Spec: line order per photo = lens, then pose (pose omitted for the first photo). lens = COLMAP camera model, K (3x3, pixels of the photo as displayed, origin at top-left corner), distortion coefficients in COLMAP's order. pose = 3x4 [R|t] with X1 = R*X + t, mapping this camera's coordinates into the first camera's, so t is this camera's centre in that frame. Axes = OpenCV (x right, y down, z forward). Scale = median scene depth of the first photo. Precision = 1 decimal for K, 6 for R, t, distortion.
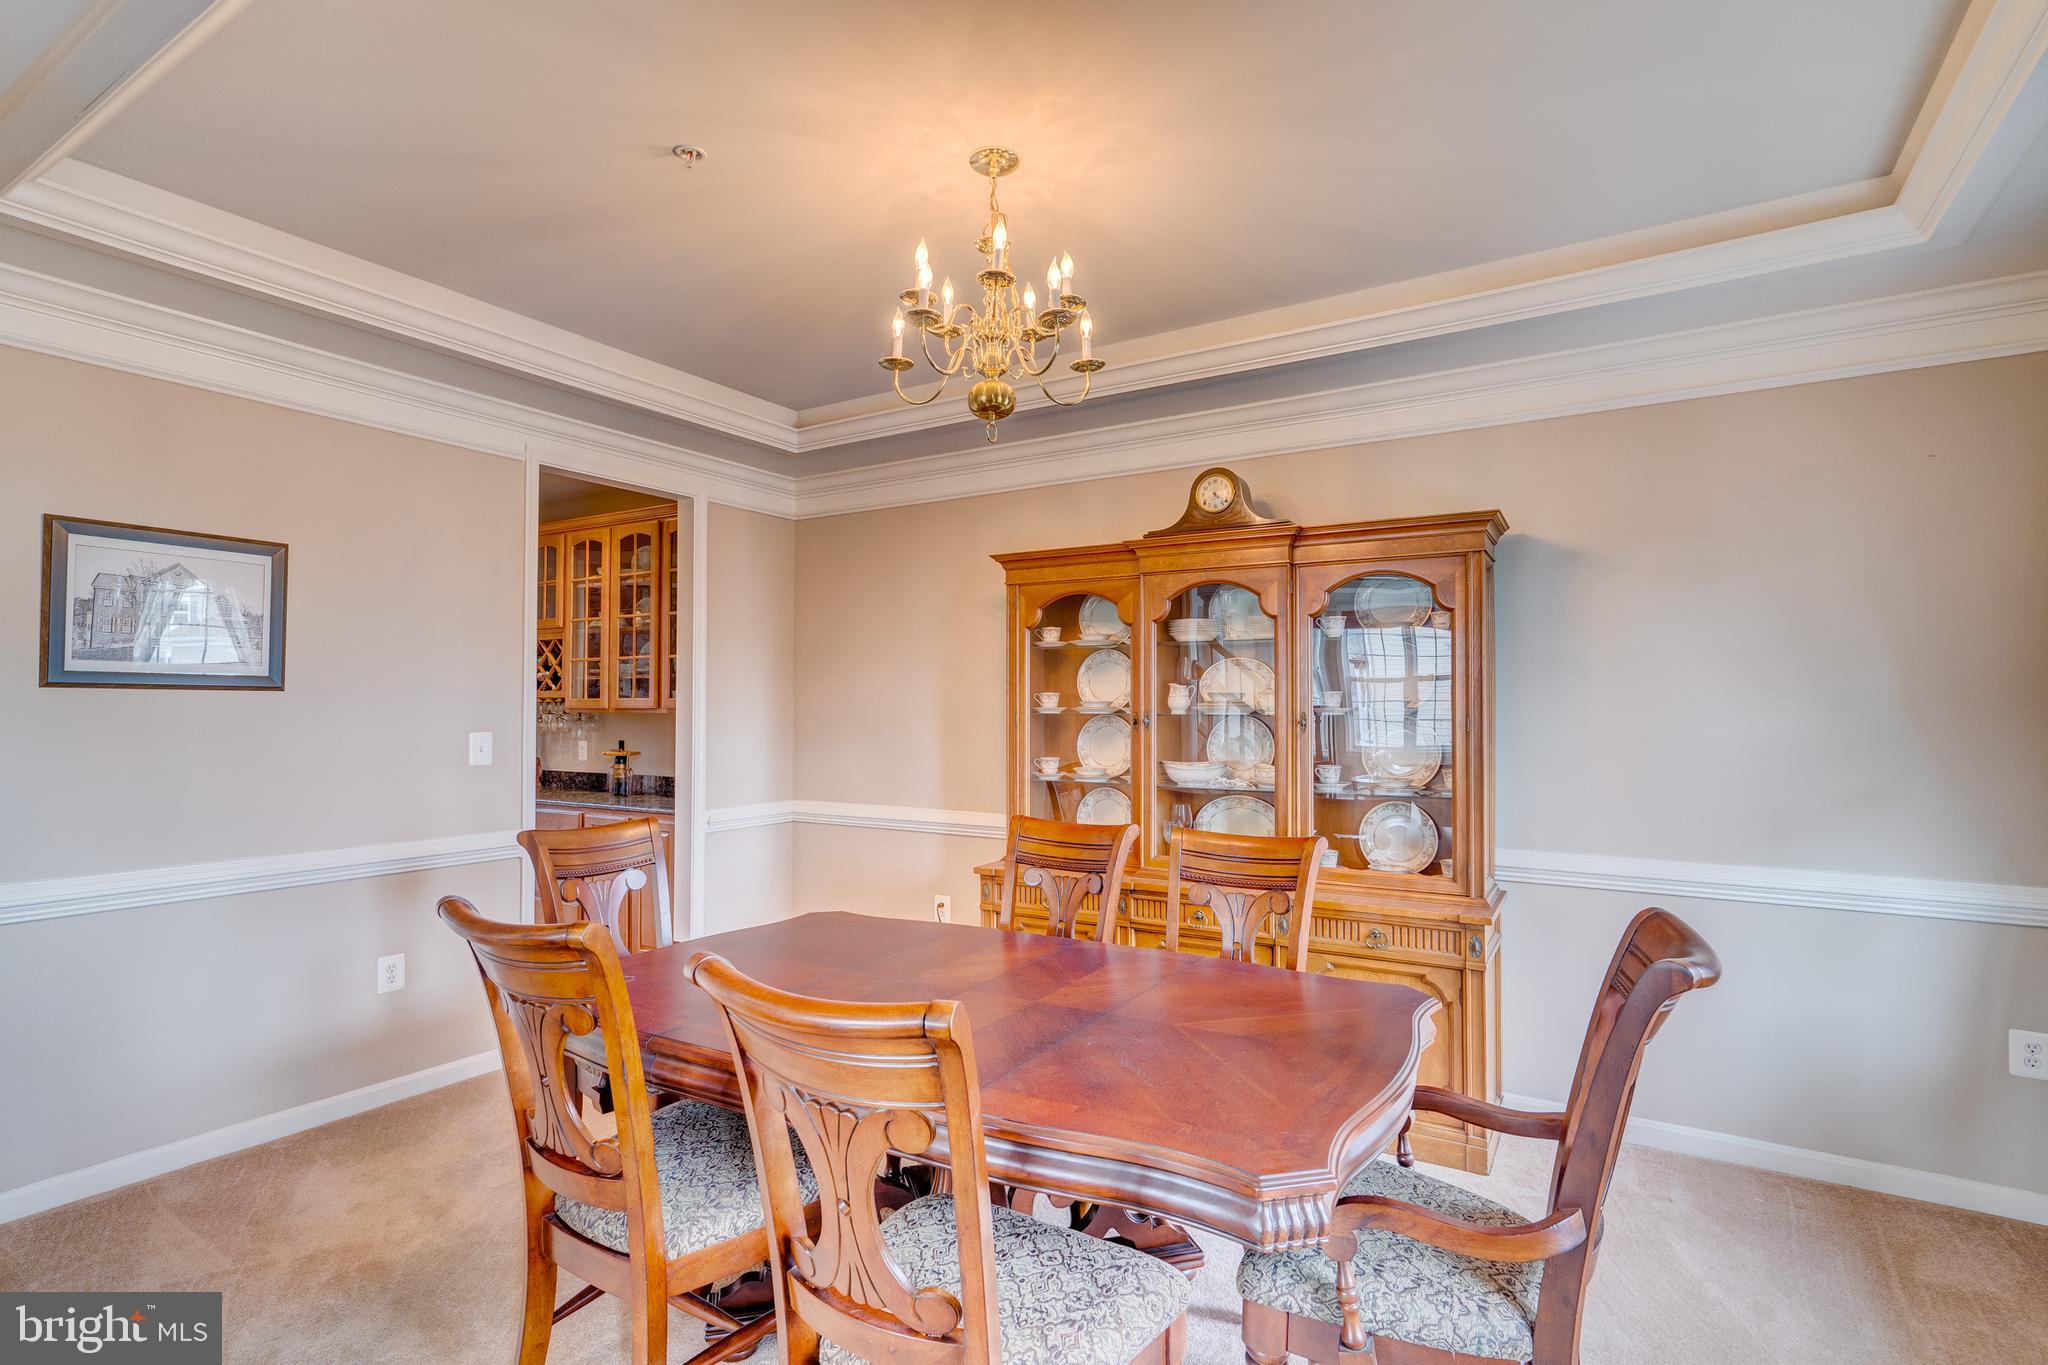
lens RADIAL K [[991.0, 0, 1022.2], [0, 991.0, 692.0], [0, 0, 1]] dist [0.002105, 0.000448]
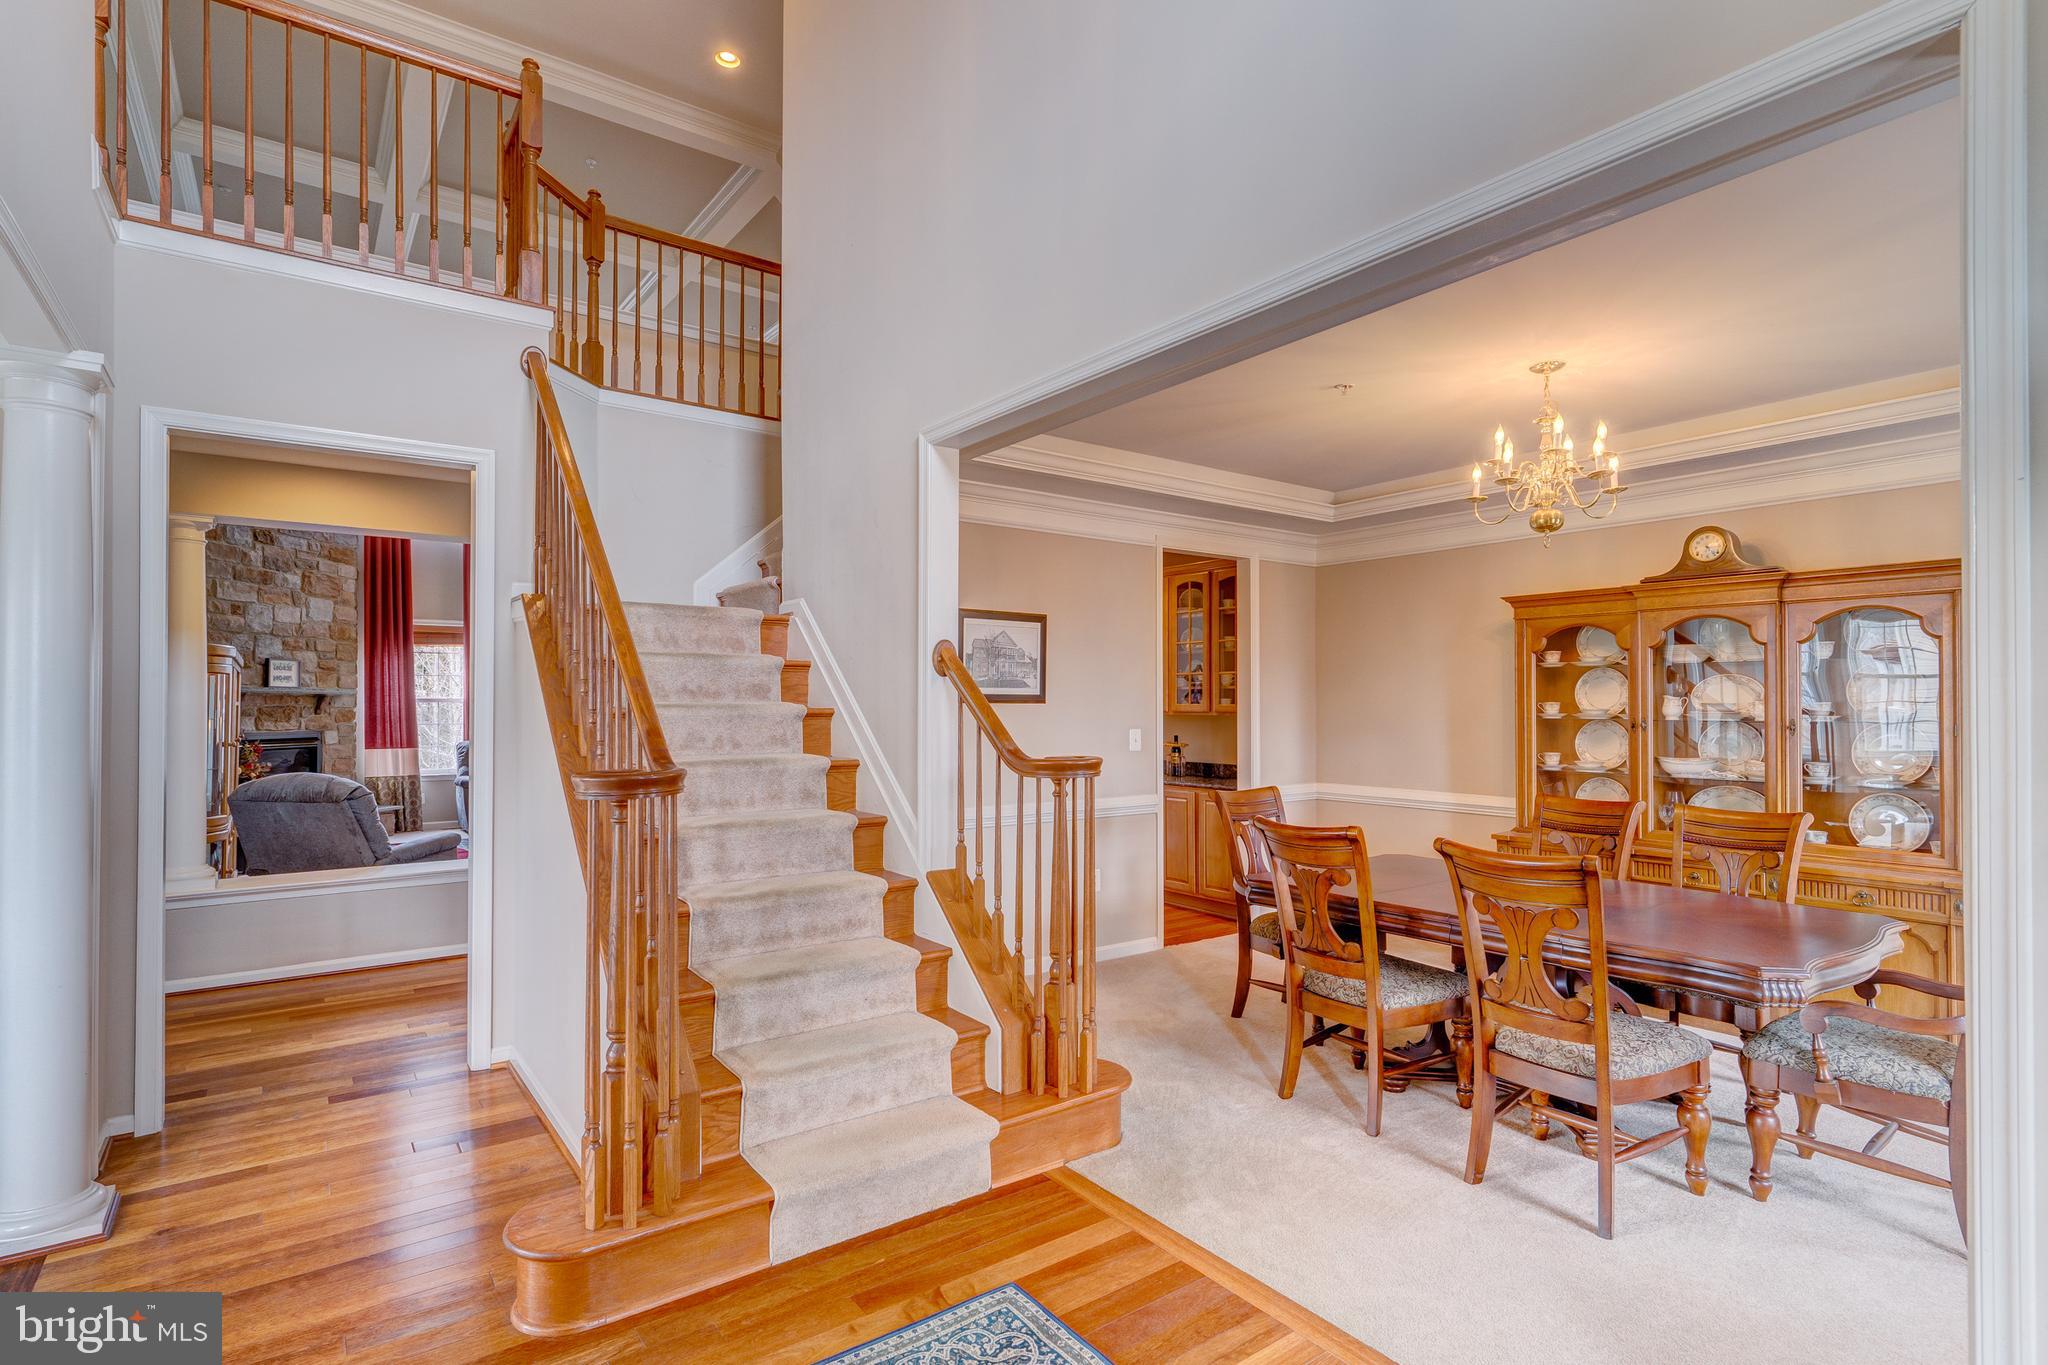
lens RADIAL K [[996.5, 0, 1030.7], [0, 996.5, 693.3], [0, 0, 1]] dist [0.006532, 0.001003]
pose [[0.928821, -0.004718, -0.370499, -0.137917], [0.006752, 0.999968, 0.004193, -0.023783], [0.370467, -0.006396, 0.928824, -0.516423]]
